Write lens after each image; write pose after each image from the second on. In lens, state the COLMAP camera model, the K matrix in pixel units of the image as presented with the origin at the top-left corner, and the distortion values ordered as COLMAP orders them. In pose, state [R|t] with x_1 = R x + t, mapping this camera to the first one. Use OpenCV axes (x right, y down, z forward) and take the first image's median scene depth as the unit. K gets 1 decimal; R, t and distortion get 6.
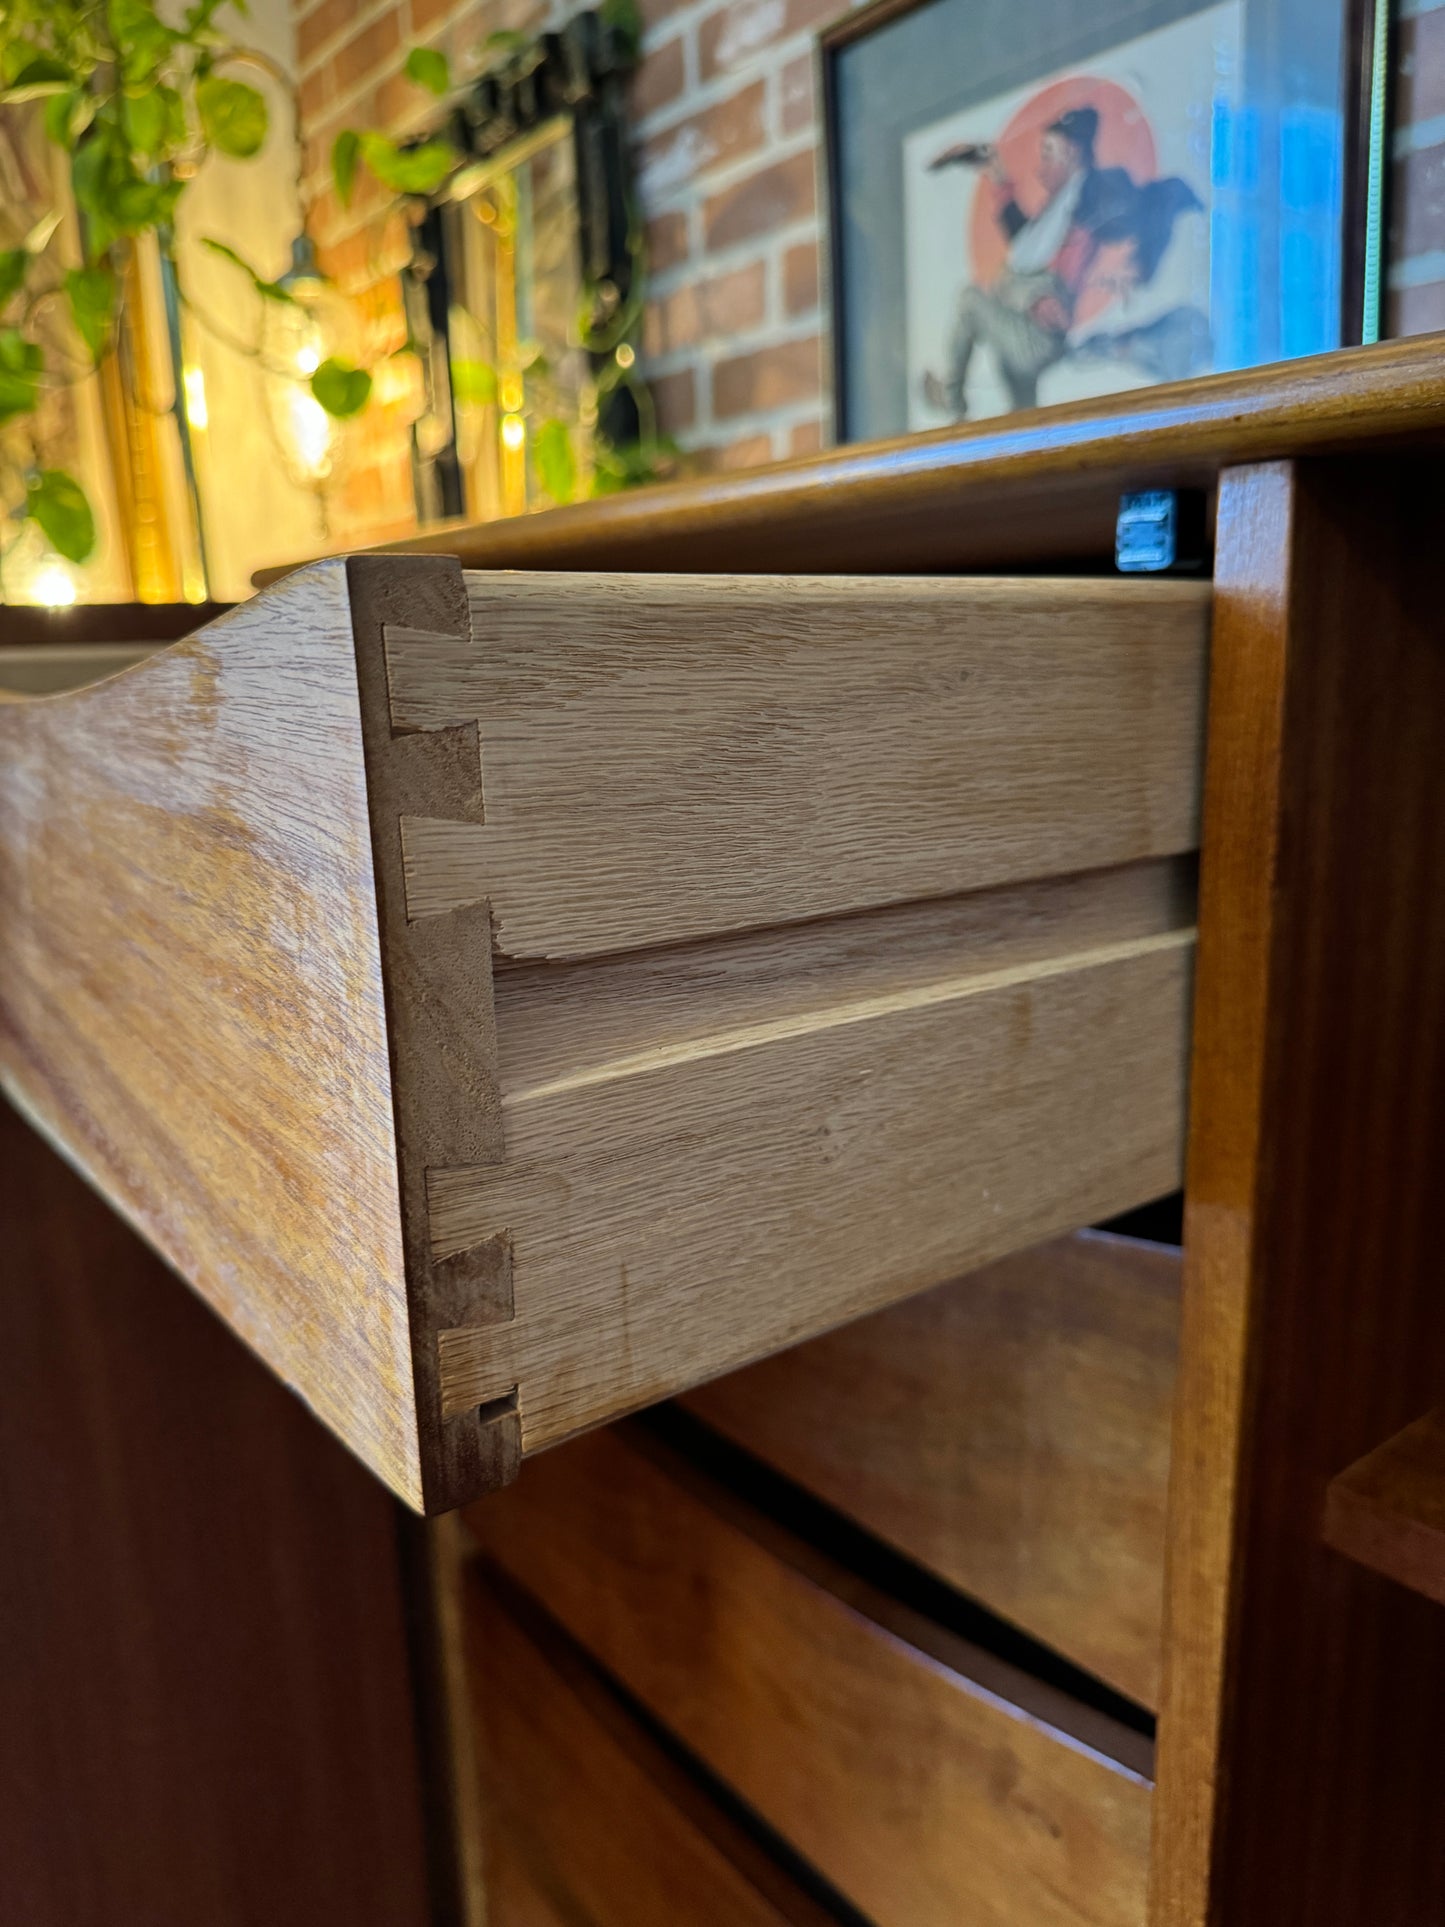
lens RADIAL K [[1456.1, 0, 711.6], [0, 1456.1, 961.1], [0, 0, 1]] dist [-0.043559, 0.009770]
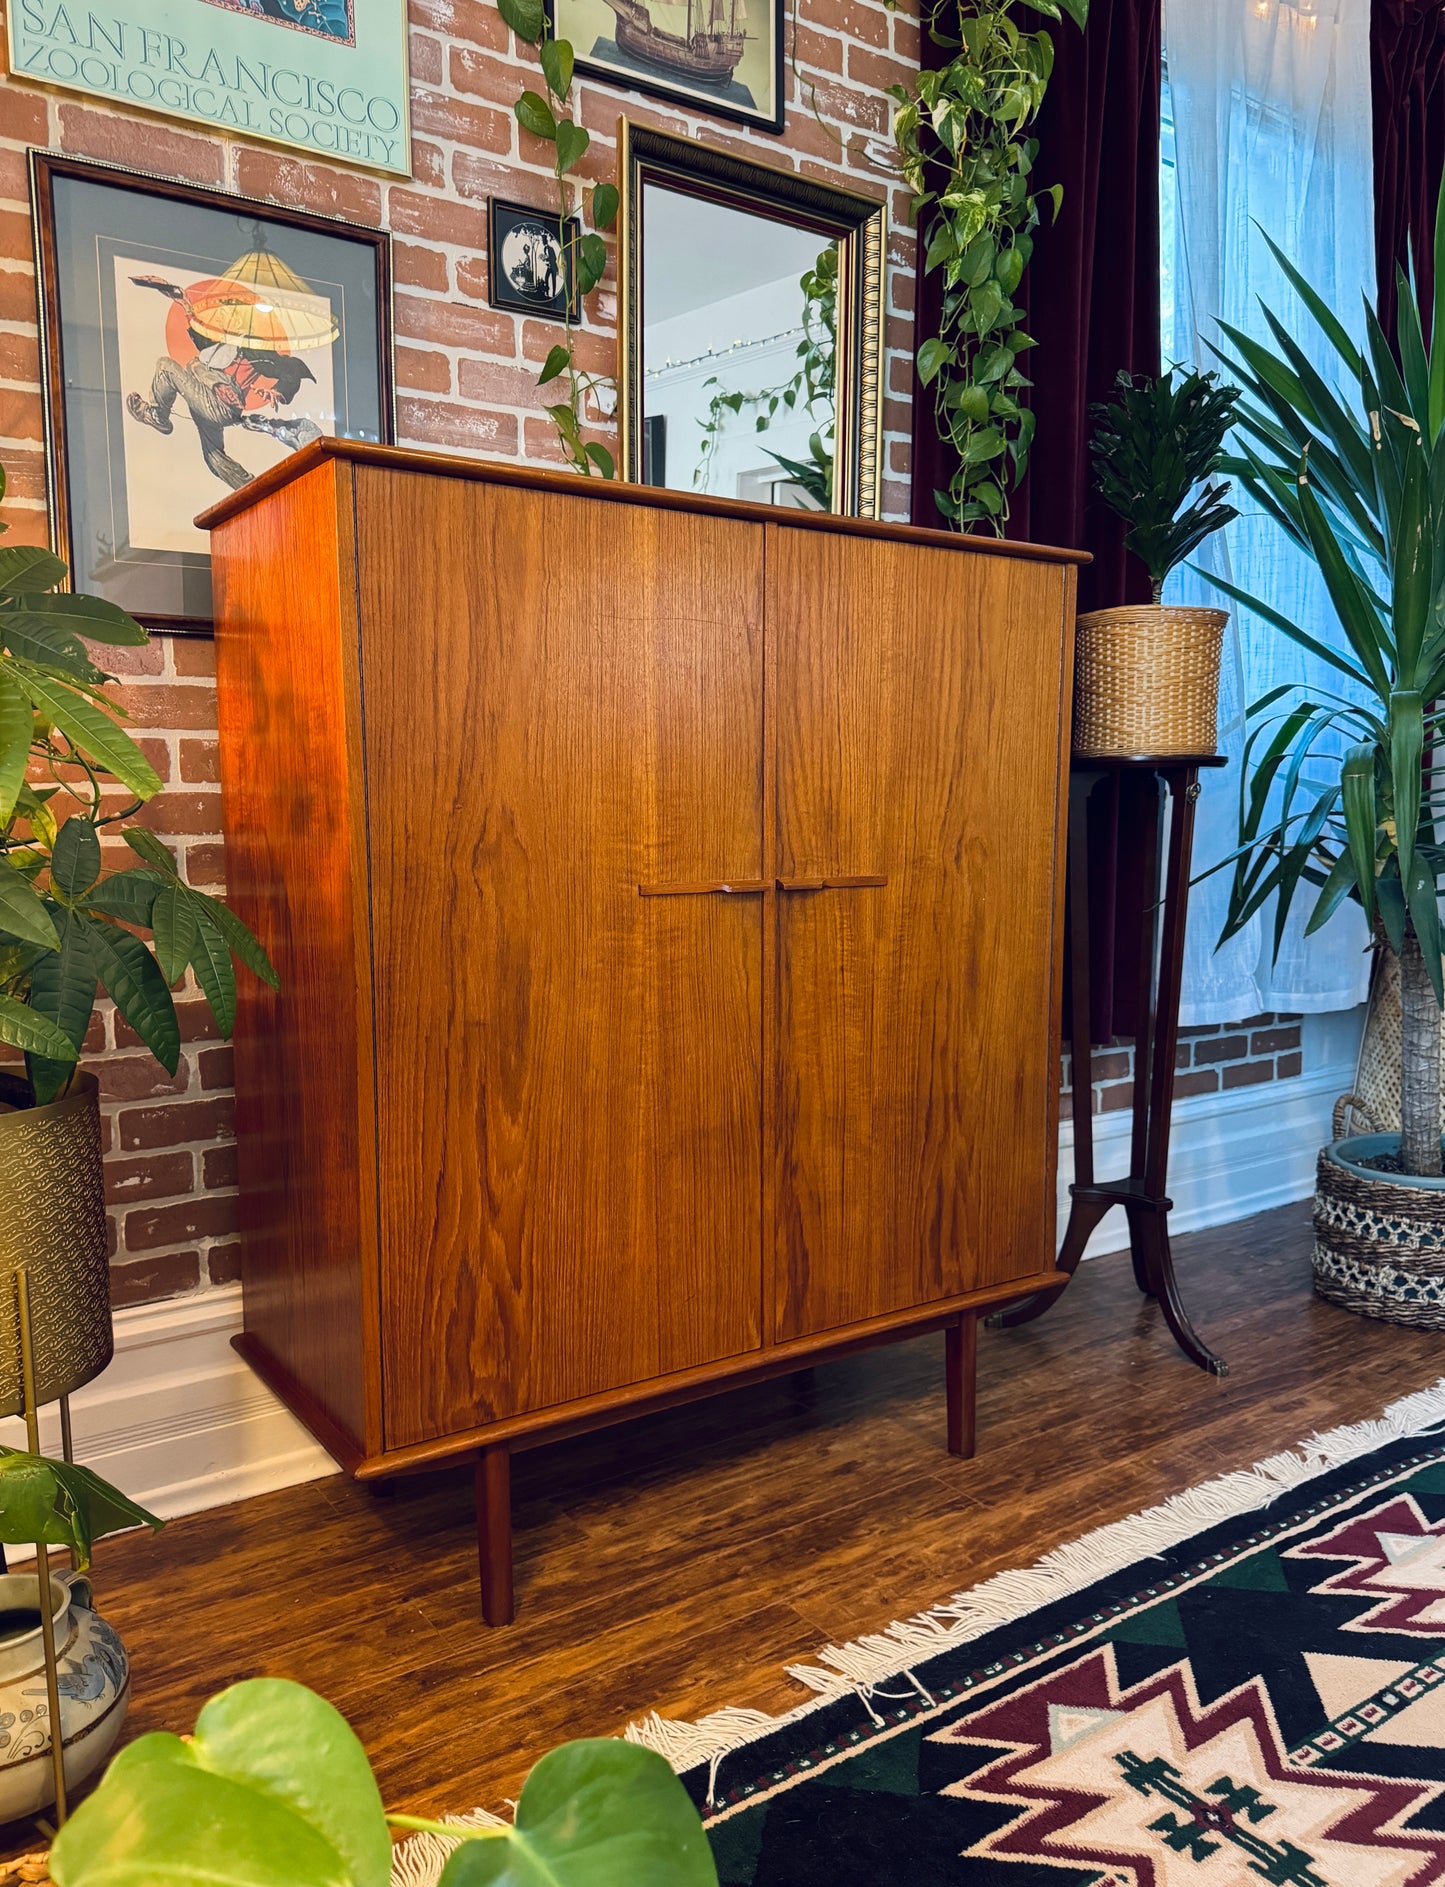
lens RADIAL K [[1418.4, 0, 736.7], [0, 1418.4, 955.5], [0, 0, 1]] dist [0.017204, -0.031578]
pose [[0.035469, -0.082077, 0.995995, -1.746708], [0.194391, 0.978153, 0.073684, 0.286055], [-0.980283, 0.190999, 0.050649, 0.383992]]
